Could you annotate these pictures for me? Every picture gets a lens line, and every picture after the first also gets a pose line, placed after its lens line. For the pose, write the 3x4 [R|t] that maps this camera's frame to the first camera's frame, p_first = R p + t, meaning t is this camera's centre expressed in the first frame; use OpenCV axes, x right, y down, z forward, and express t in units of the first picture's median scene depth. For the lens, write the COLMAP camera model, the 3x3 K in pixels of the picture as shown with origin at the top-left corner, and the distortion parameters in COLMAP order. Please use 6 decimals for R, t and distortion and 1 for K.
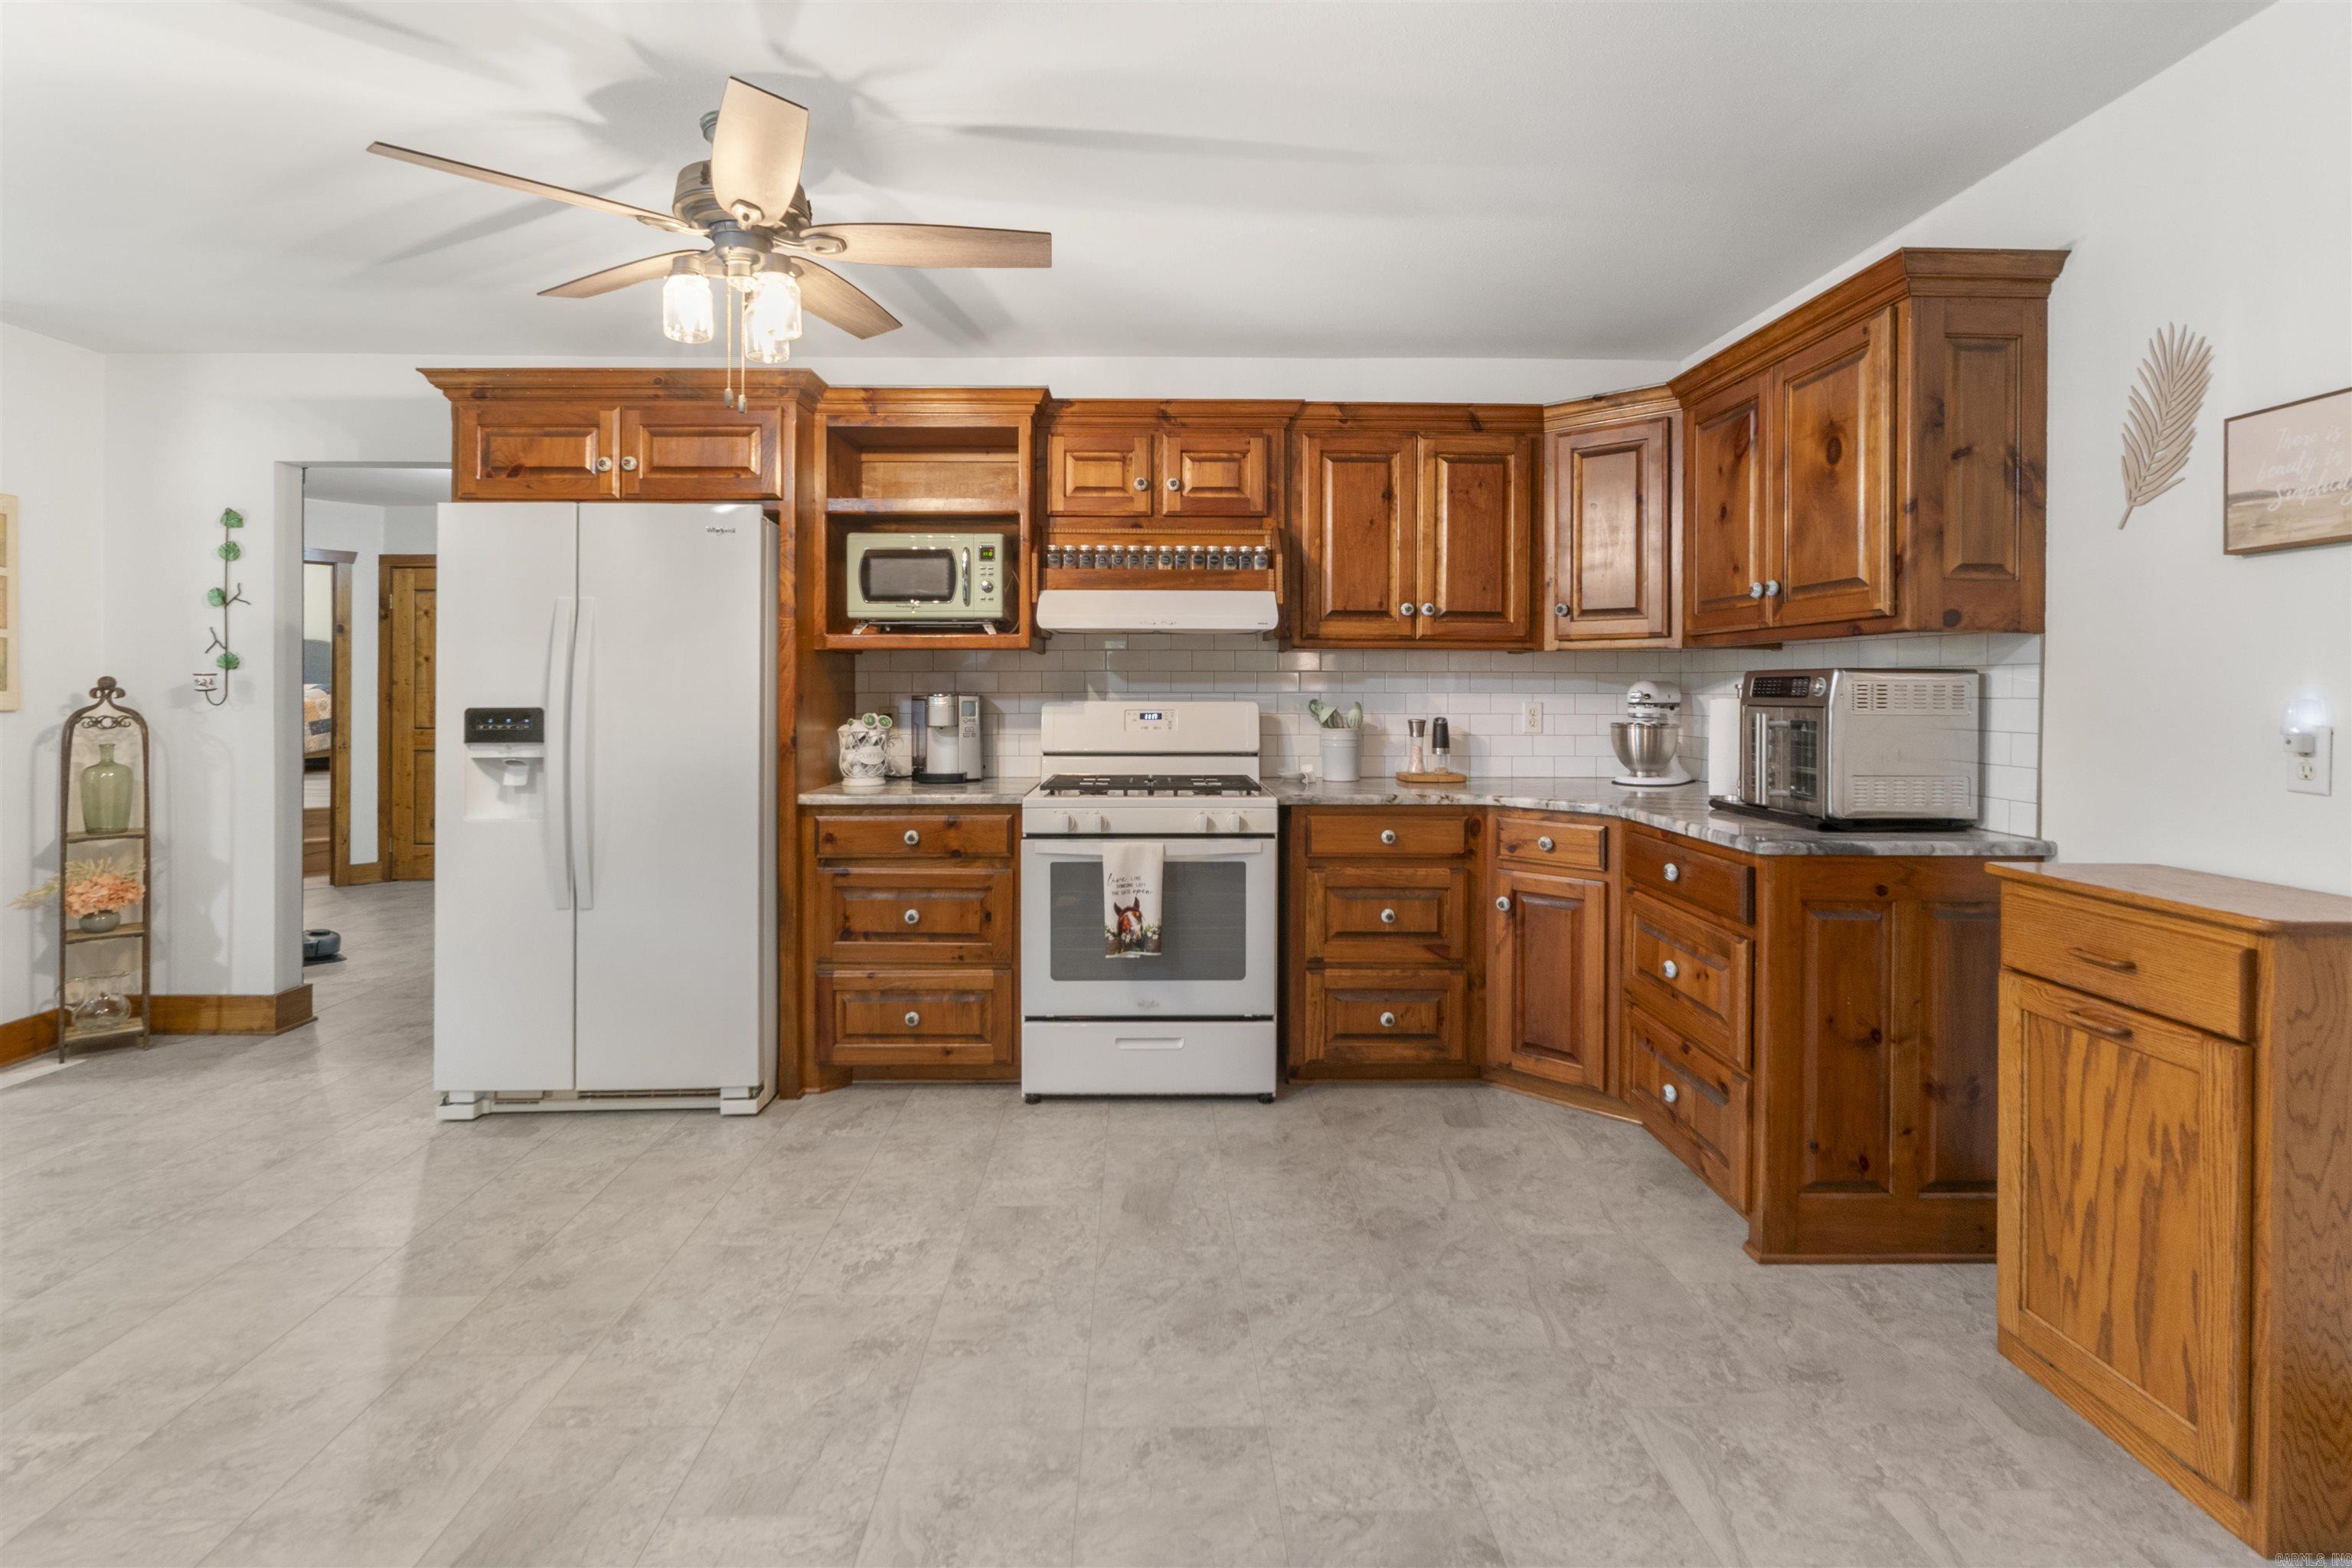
lens RADIAL K [[1125.6, 0, 1162.7], [0, 1125.6, 680.6], [0, 0, 1]] dist [0.002313, 0.000921]
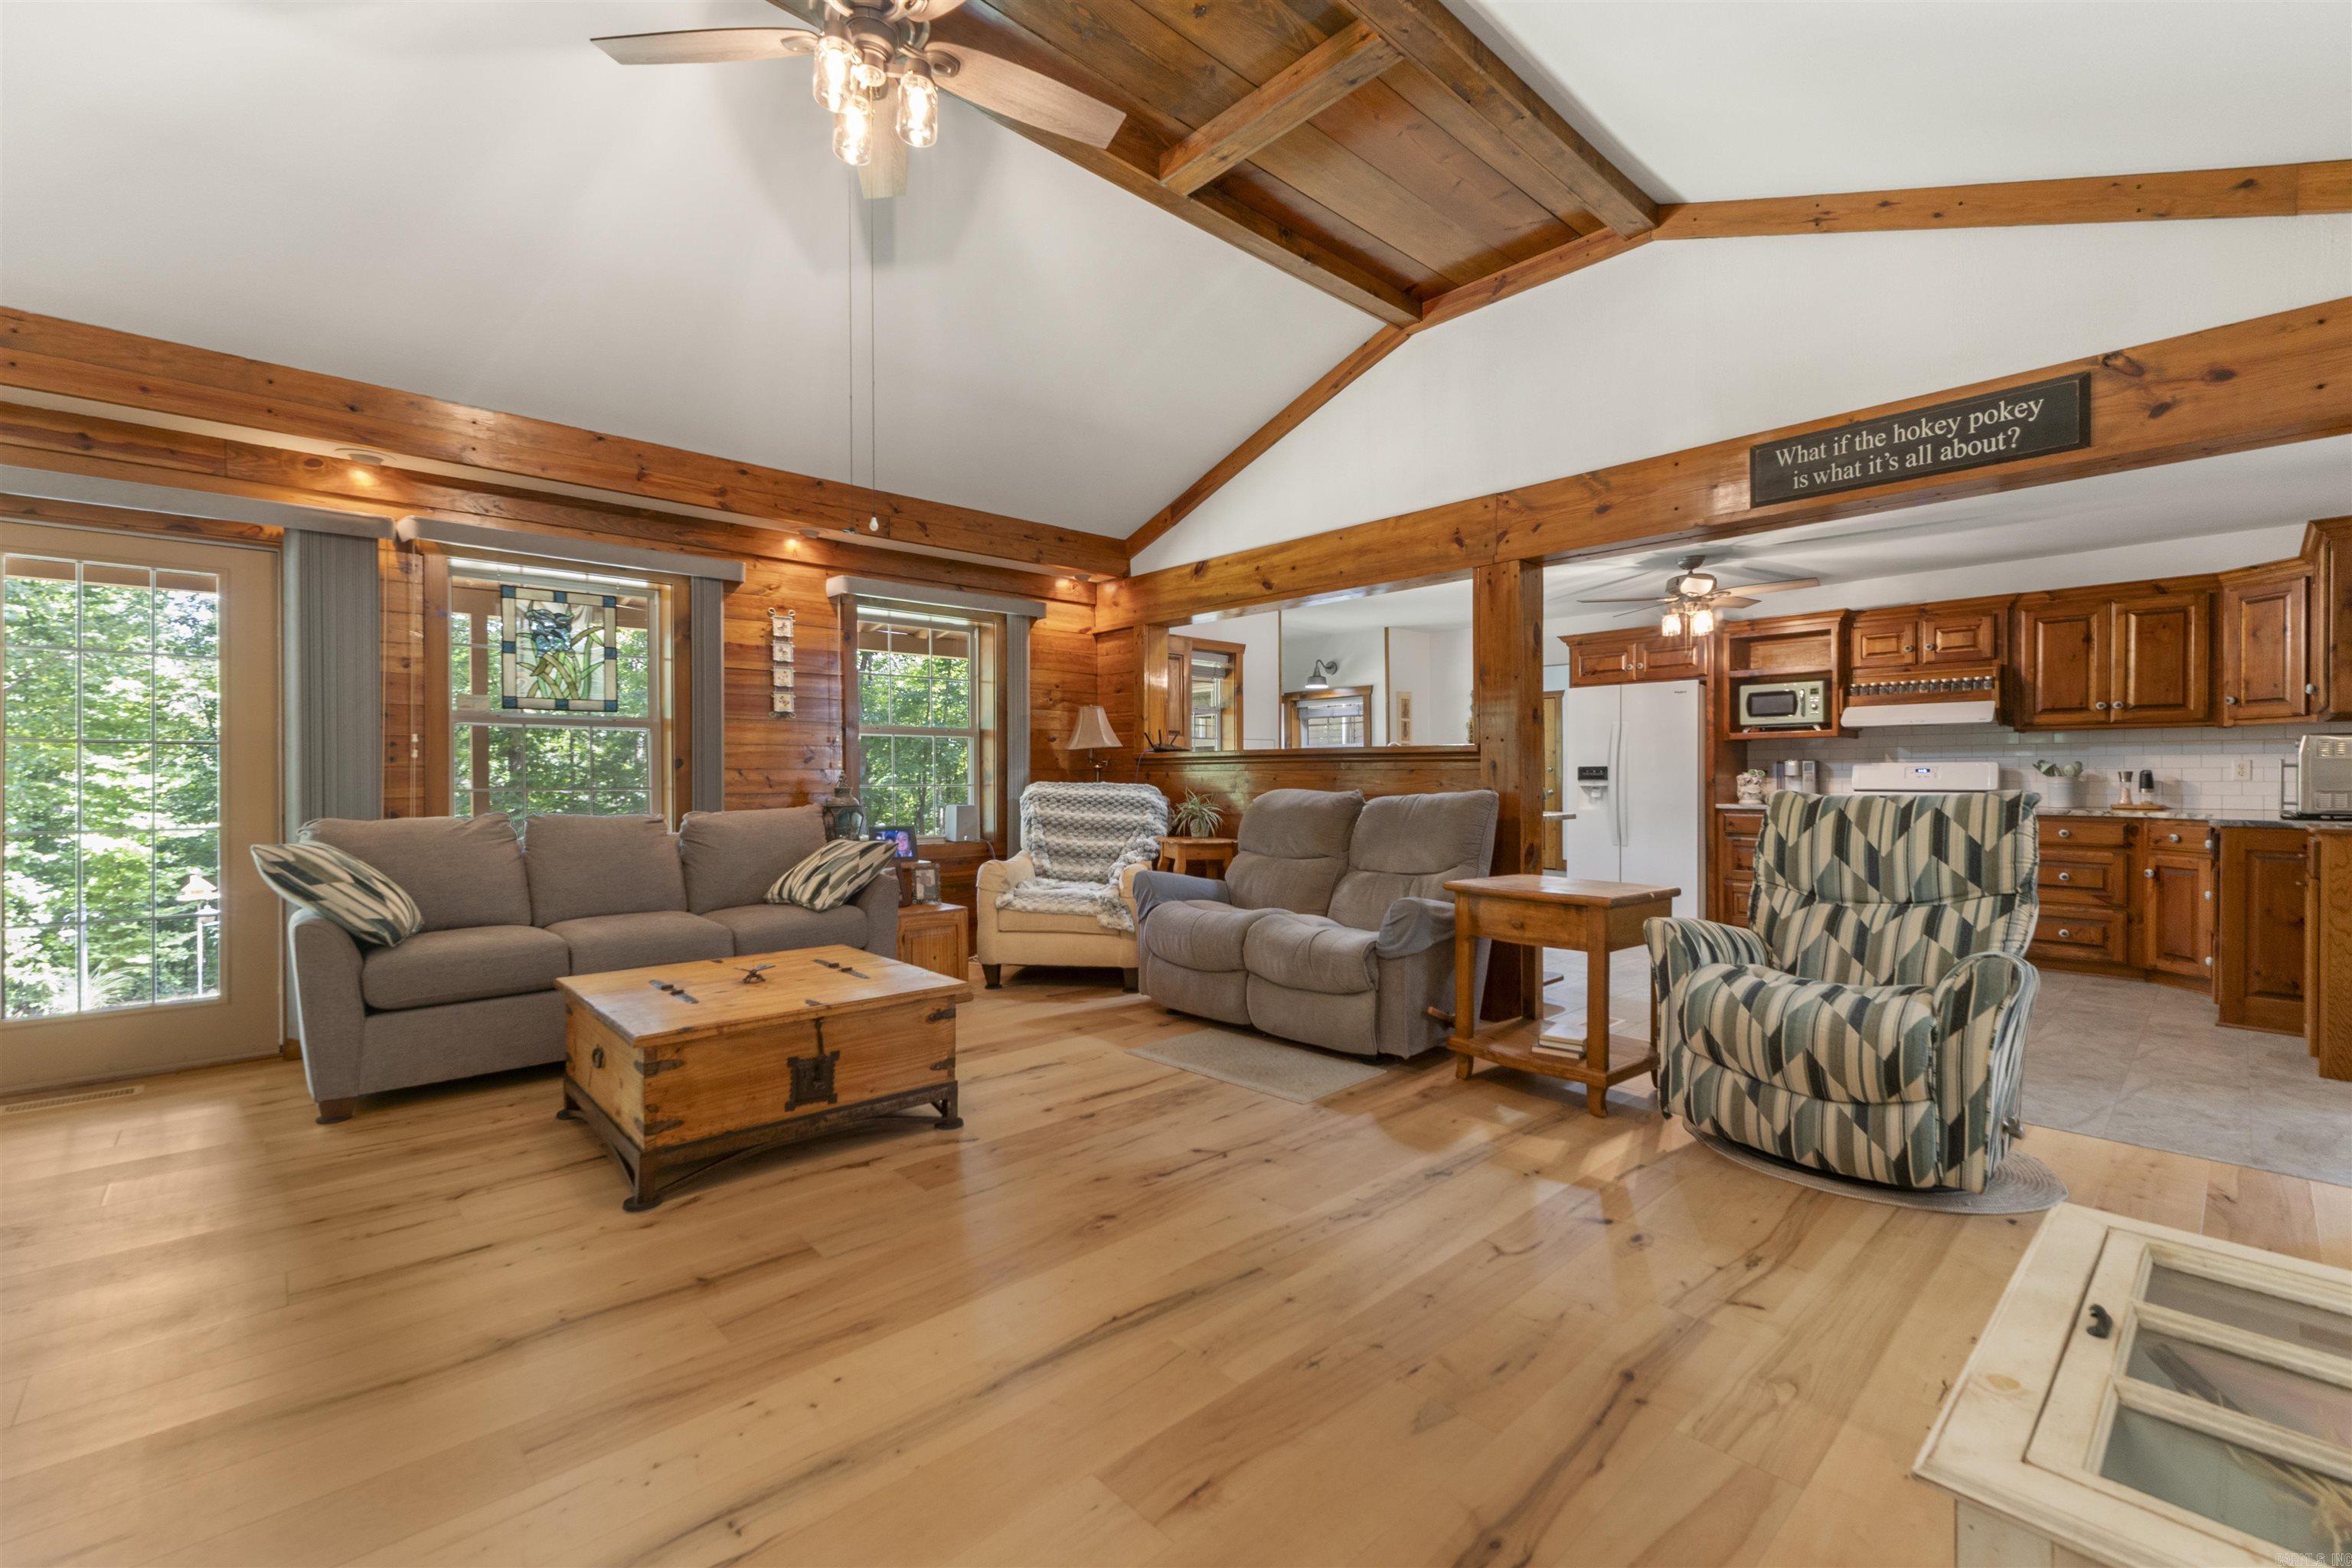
lens RADIAL K [[999.6, 0, 1175.1], [0, 999.6, 785.8], [0, 0, 1]] dist [0.001306, 0.005811]
pose [[0.675468, 0.002843, -0.737384, 0.422146], [0.007824, 0.999909, 0.011022, 0.032509], [0.737348, -0.013214, 0.675384, -1.150357]]
